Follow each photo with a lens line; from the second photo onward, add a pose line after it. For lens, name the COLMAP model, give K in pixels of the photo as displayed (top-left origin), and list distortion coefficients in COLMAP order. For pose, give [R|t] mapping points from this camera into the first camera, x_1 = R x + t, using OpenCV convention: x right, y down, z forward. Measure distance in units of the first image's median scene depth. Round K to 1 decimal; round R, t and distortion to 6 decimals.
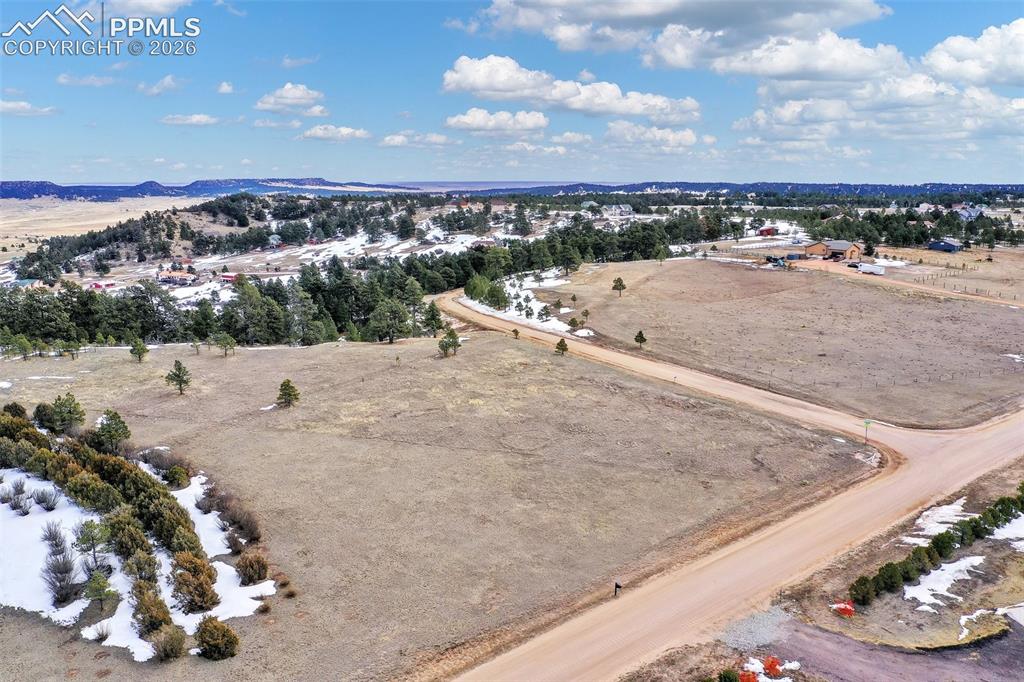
lens RADIAL K [[805.5, 0, 512.0], [0, 805.5, 341.0], [0, 0, 1]] dist [-0.011651, 0.011738]
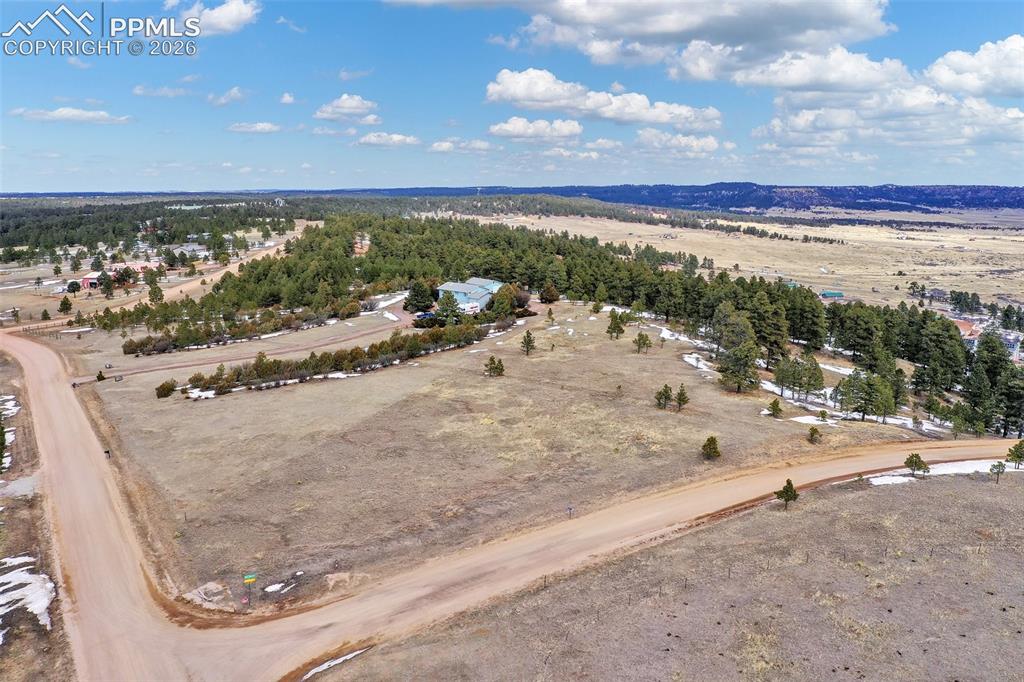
lens RADIAL K [[805.5, 0, 512.0], [0, 805.5, 341.0], [0, 0, 1]] dist [-0.011651, 0.011738]
pose [[-0.114200, 0.190831, -0.974957, 0.945800], [-0.194649, 0.958058, 0.210324, -0.247081], [0.974202, 0.213793, -0.072265, 1.116979]]
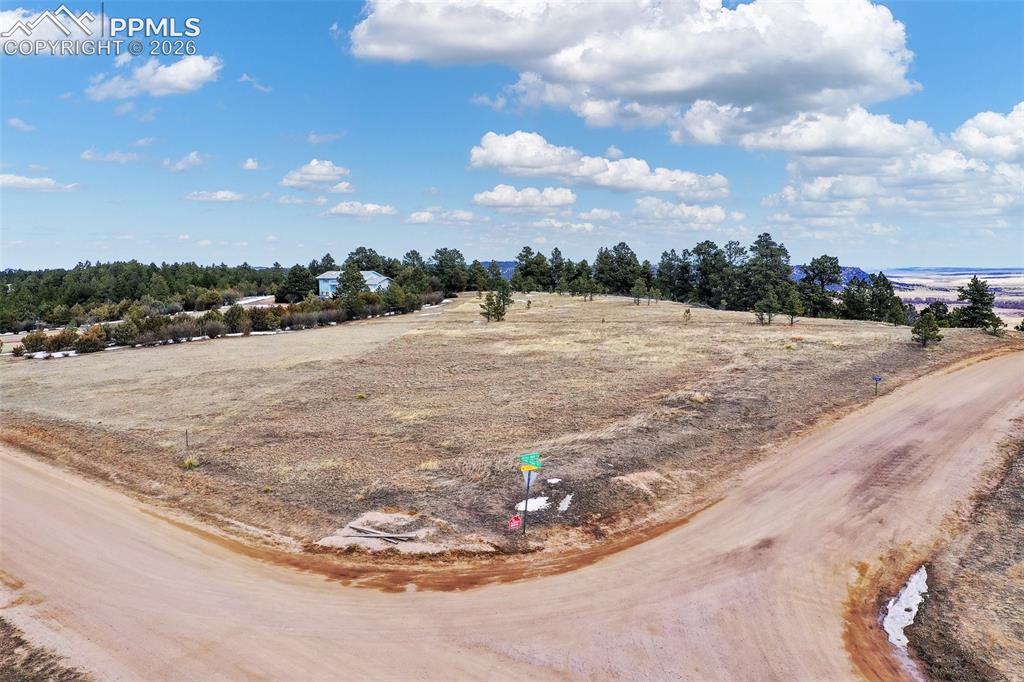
lens RADIAL K [[805.5, 0, 512.0], [0, 805.5, 341.0], [0, 0, 1]] dist [-0.011651, 0.011738]
pose [[0.175886, 0.089821, -0.980304, 0.643520], [-0.192123, 0.979811, 0.055305, 0.045306], [0.965481, 0.178611, 0.189592, 0.857575]]
